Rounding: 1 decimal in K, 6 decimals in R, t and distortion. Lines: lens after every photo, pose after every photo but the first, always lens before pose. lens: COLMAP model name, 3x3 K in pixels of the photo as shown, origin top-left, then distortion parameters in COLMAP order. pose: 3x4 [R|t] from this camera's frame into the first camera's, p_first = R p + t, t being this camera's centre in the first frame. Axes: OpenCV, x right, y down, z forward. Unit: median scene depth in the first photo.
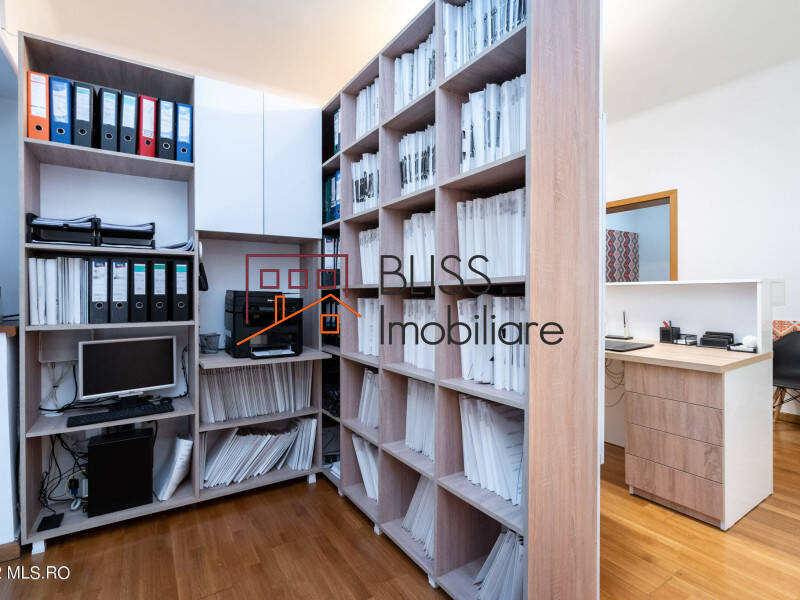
lens RADIAL K [[412.9, 0, 402.1], [0, 412.9, 300.0], [0, 0, 1]] dist [-0.001164, -0.000668]
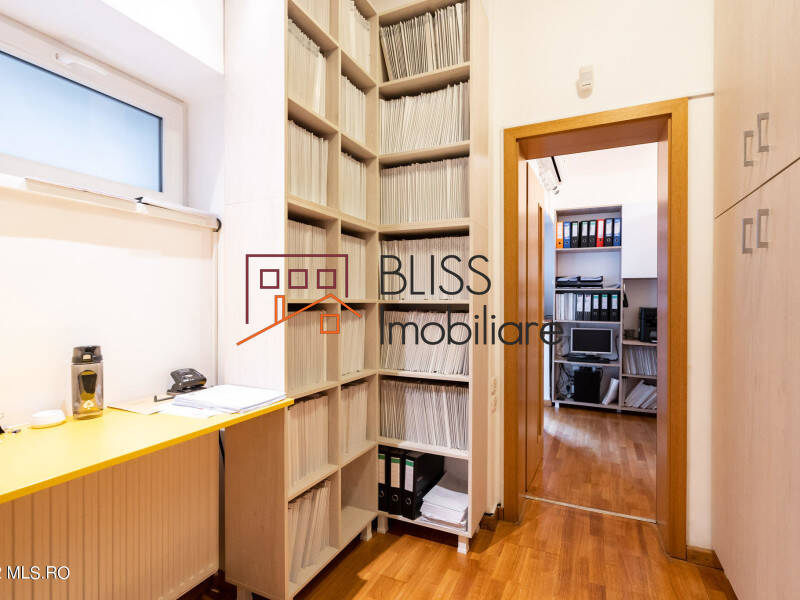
lens RADIAL K [[412.9, 0, 393.9], [0, 412.9, 299.3], [0, 0, 1]] dist [-0.001164, -0.000668]
pose [[0.527903, 0.012939, -0.849206, 0.683314], [-0.013278, 0.999887, 0.006981, -0.064687], [0.849201, 0.007591, 0.528015, -1.106652]]
